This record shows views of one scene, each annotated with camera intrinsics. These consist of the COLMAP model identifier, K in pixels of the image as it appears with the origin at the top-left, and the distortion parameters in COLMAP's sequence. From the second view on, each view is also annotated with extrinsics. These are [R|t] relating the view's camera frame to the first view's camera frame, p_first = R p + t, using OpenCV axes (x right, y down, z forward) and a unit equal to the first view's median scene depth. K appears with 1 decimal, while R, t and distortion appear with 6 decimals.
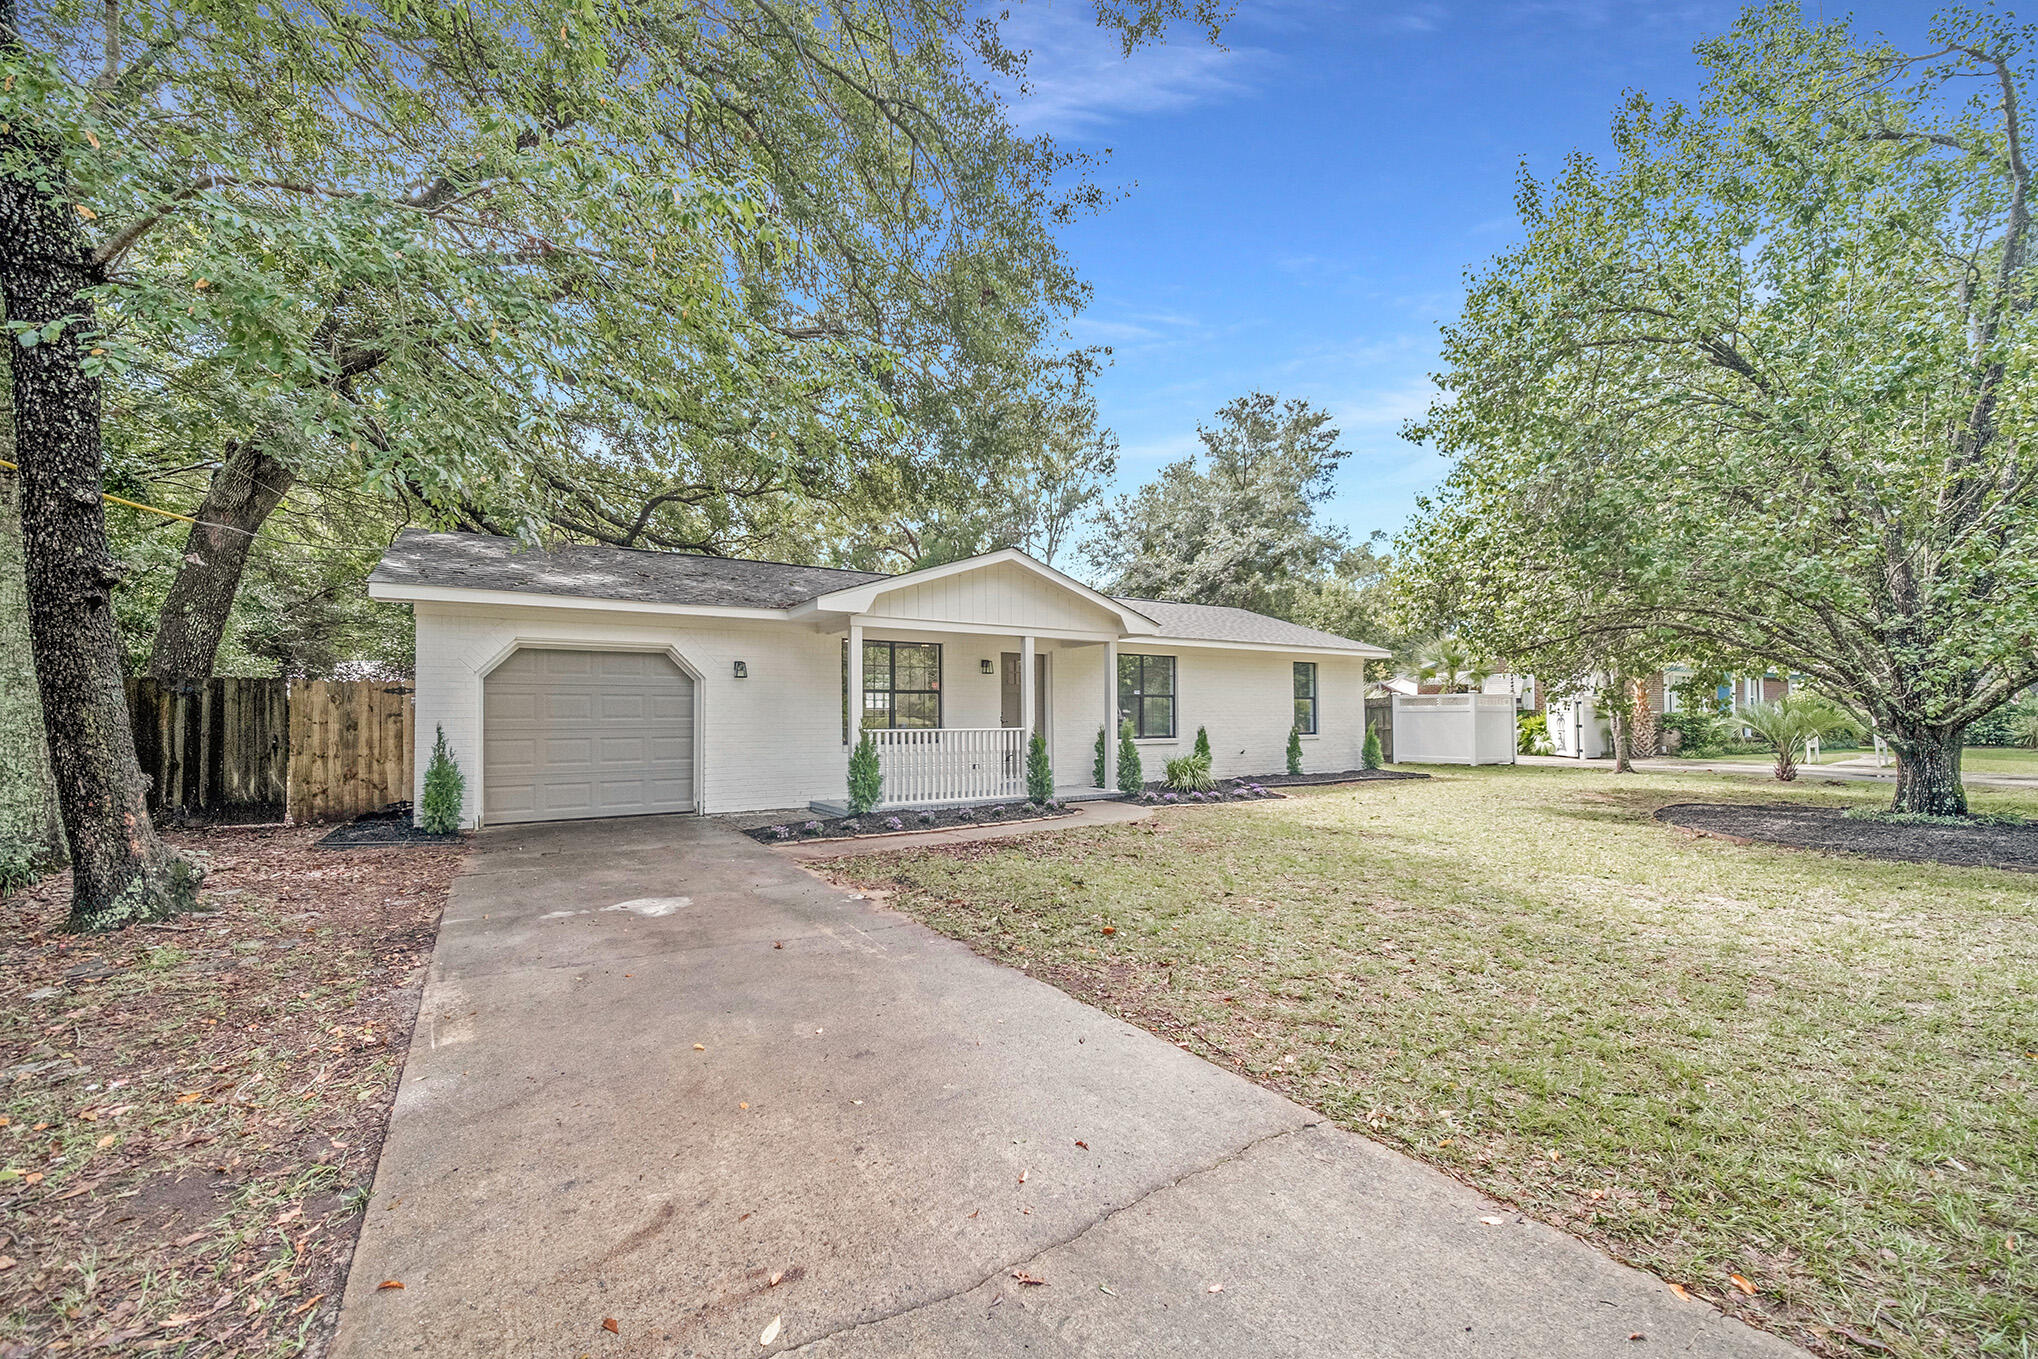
lens RADIAL K [[819.9, 0, 1024.7], [0, 819.9, 685.6], [0, 0, 1]] dist [0.000813, -0.000036]
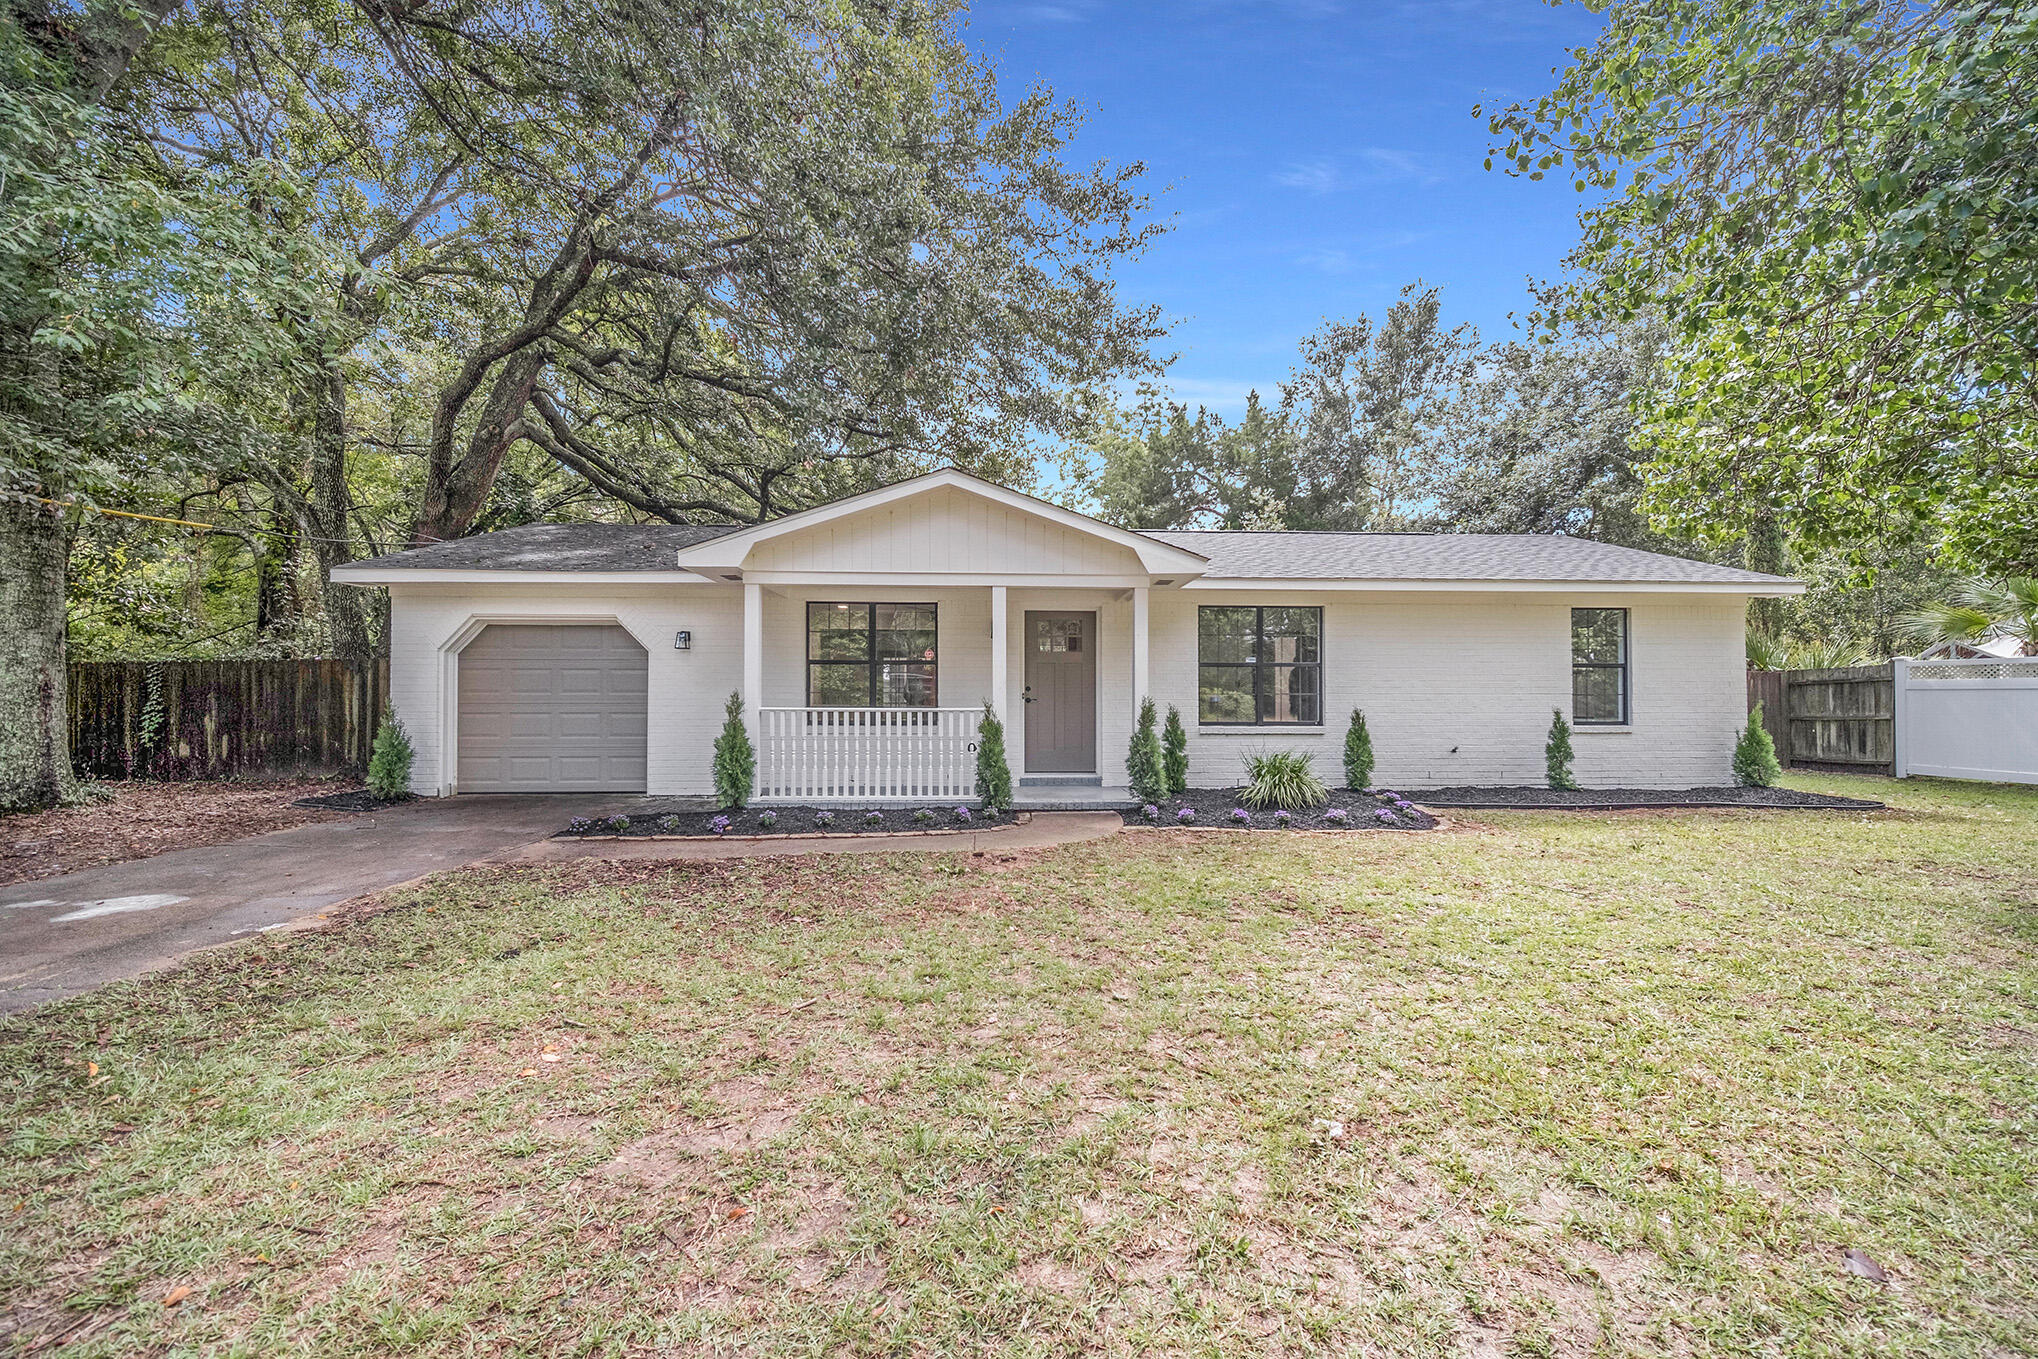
lens RADIAL K [[819.9, 0, 1024.7], [0, 819.9, 685.6], [0, 0, 1]] dist [0.000813, -0.000036]
pose [[0.863554, -0.000892, -0.504256, 0.381970], [0.014817, 0.999612, 0.023607, 0.013070], [0.504039, -0.027858, 0.863232, 0.348307]]
